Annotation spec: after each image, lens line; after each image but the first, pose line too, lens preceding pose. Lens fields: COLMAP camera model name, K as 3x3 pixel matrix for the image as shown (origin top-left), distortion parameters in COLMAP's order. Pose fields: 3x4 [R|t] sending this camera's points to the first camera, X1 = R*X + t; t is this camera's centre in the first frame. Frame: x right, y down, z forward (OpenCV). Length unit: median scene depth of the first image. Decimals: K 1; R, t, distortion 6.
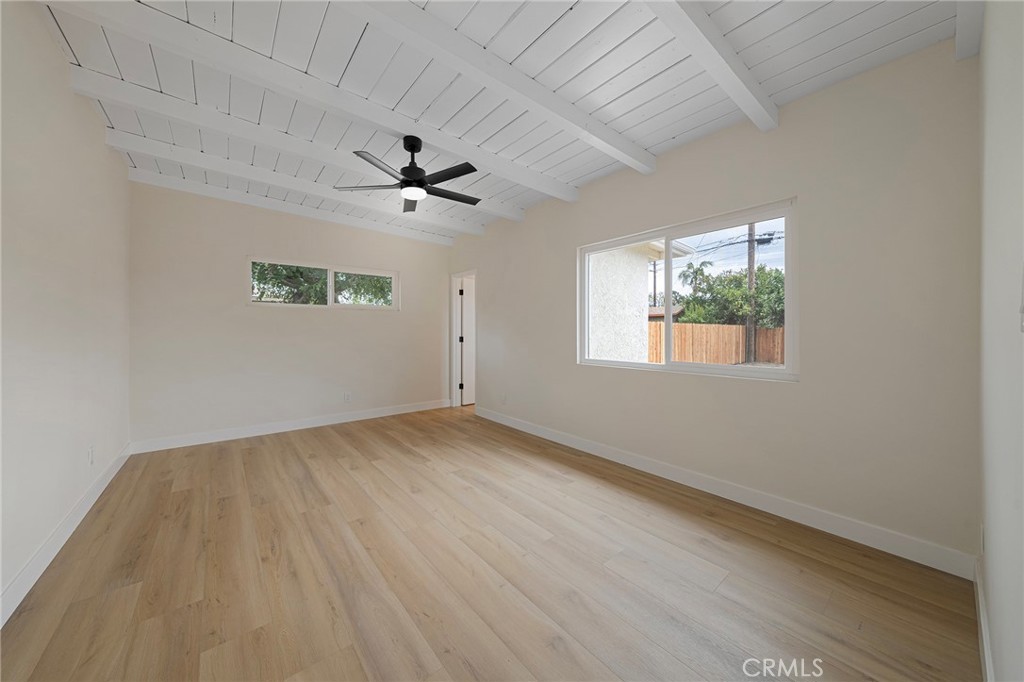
lens RADIAL K [[347.9, 0, 502.6], [0, 347.9, 340.7], [0, 0, 1]] dist [0.000378, 0.000042]
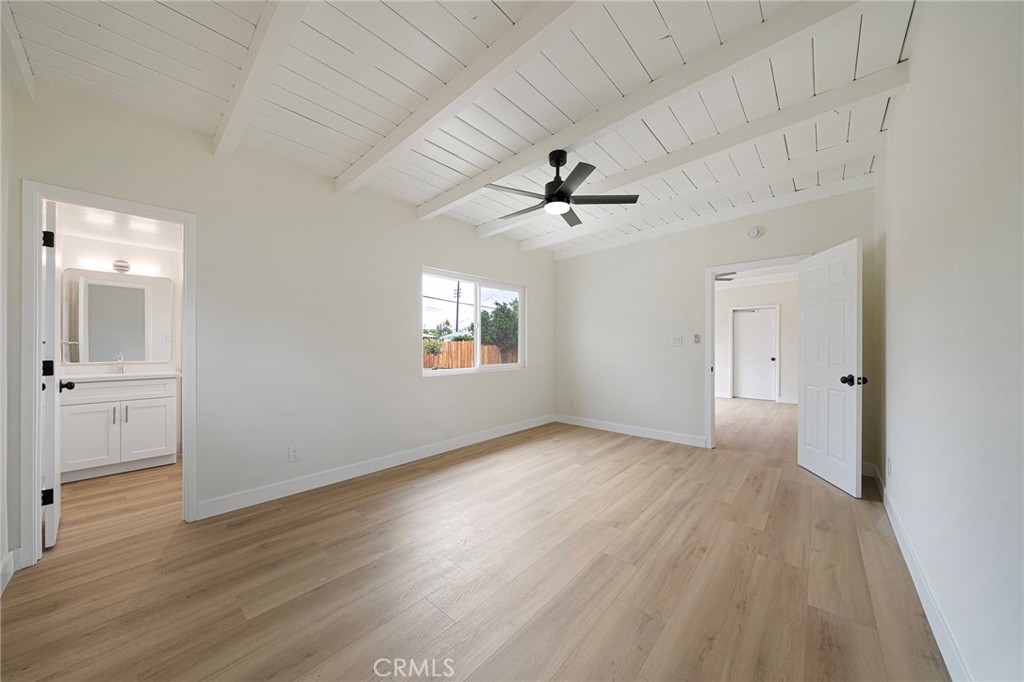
lens RADIAL K [[347.9, 0, 502.6], [0, 347.9, 340.7], [0, 0, 1]] dist [0.000378, 0.000042]
pose [[-0.144289, 0.012963, 0.989451, -1.436696], [0.027685, 0.999576, -0.009059, -0.046292], [-0.989148, 0.026086, -0.144587, 1.499518]]
